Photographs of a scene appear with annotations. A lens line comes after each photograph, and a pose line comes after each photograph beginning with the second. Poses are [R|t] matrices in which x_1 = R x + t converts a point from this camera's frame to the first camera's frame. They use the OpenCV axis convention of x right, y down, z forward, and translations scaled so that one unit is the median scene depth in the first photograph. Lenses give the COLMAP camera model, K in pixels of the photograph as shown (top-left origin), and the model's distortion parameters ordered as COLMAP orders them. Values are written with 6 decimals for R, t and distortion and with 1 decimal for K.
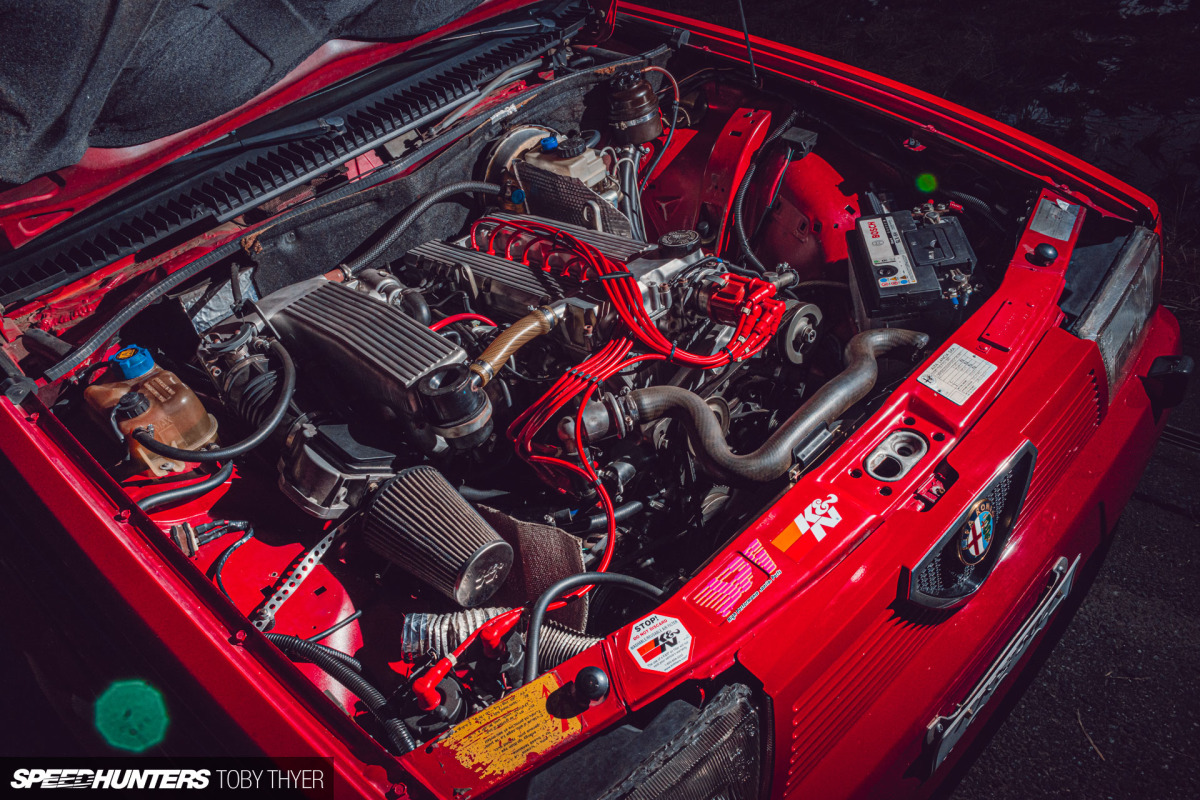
lens RADIAL K [[951.5, 0, 601.8], [0, 951.5, 401.1], [0, 0, 1]] dist [0.026649, 0.005773]
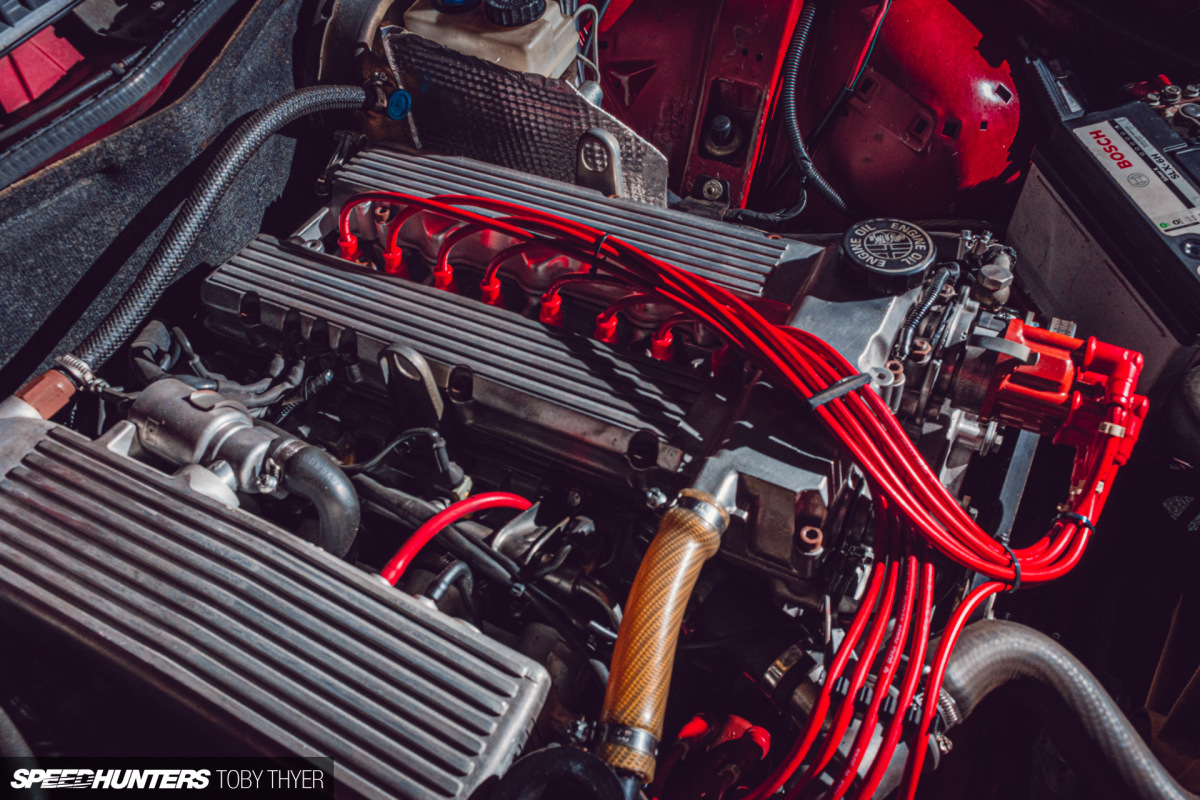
lens RADIAL K [[951.5, 0, 598.2], [0, 951.5, 398.0], [0, 0, 1]] dist [0.026649, 0.005773]
pose [[0.942312, -0.169436, 0.288685, -0.170076], [0.094565, 0.962048, 0.255971, -0.200043], [-0.321099, -0.213905, 0.922572, 0.521787]]
